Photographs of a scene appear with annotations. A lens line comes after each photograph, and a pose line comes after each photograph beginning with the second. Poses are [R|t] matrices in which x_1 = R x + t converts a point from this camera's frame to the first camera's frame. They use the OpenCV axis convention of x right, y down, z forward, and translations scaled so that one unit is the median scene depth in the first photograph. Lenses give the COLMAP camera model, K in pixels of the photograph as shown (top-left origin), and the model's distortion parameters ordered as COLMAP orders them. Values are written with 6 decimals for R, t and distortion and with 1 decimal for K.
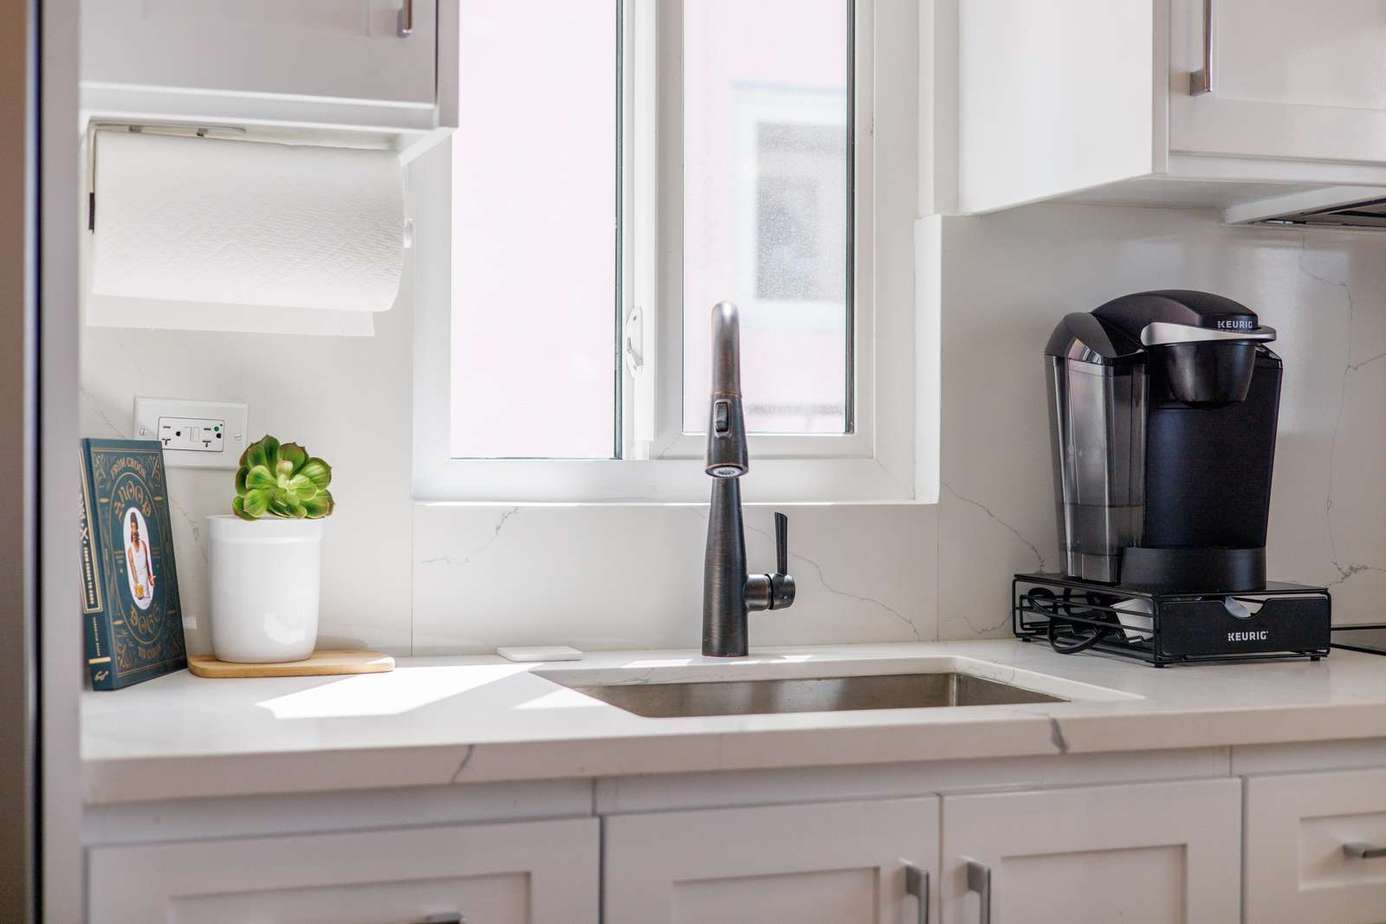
lens RADIAL K [[1897.0, 0, 698.4], [0, 1897.0, 459.4], [0, 0, 1]] dist [0.025589, 0.000000]
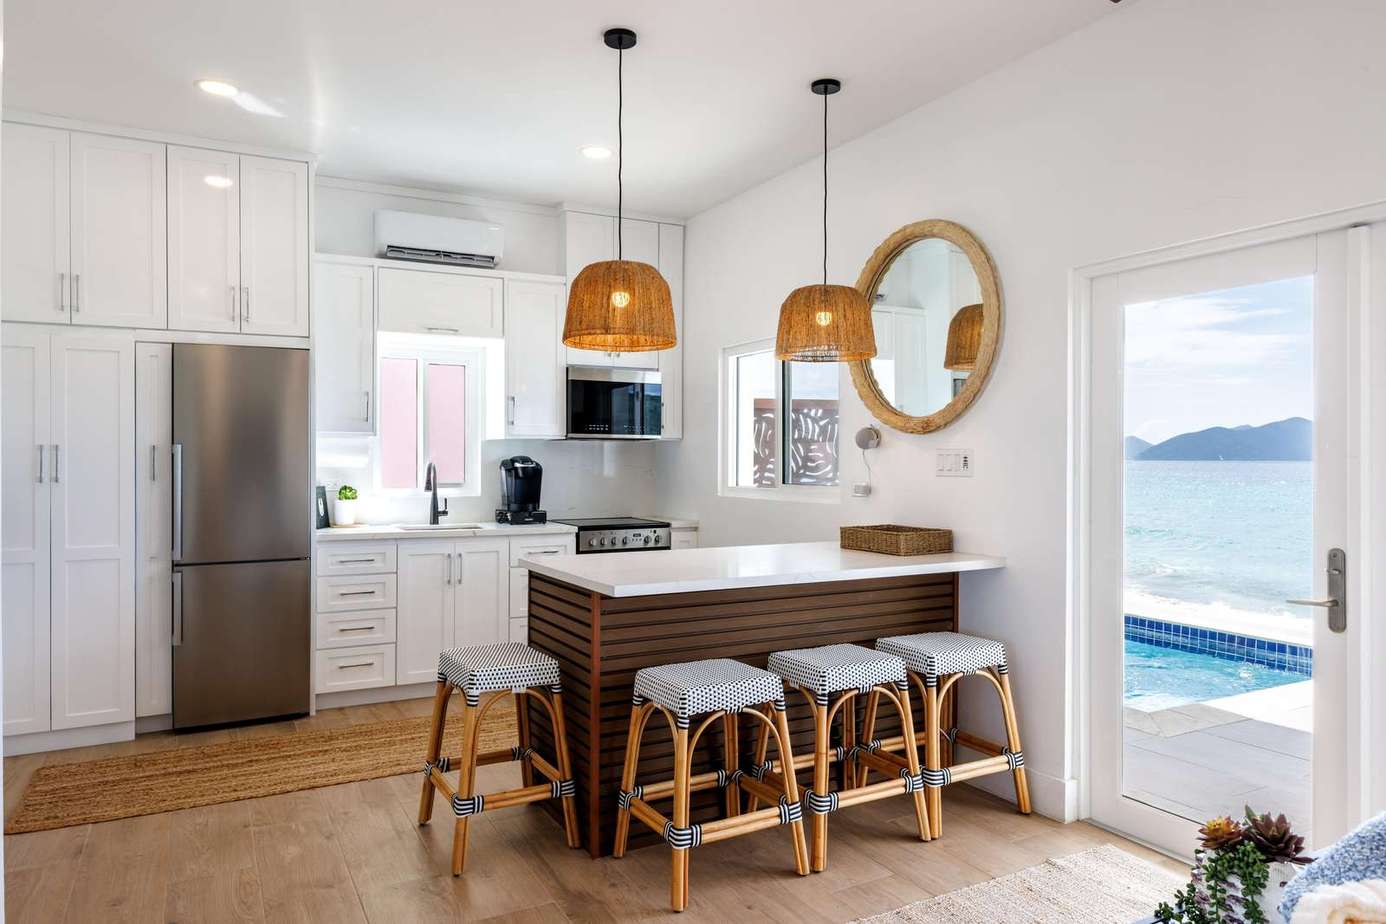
lens RADIAL K [[905.9, 0, 694.4], [0, 905.9, 456.5], [0, 0, 1]] dist [0.012531, 0.002879]
pose [[0.989542, -0.001156, 0.144243, 0.384504], [0.002863, 0.999928, -0.011627, -0.059441], [-0.144220, 0.011919, 0.989474, -1.697240]]
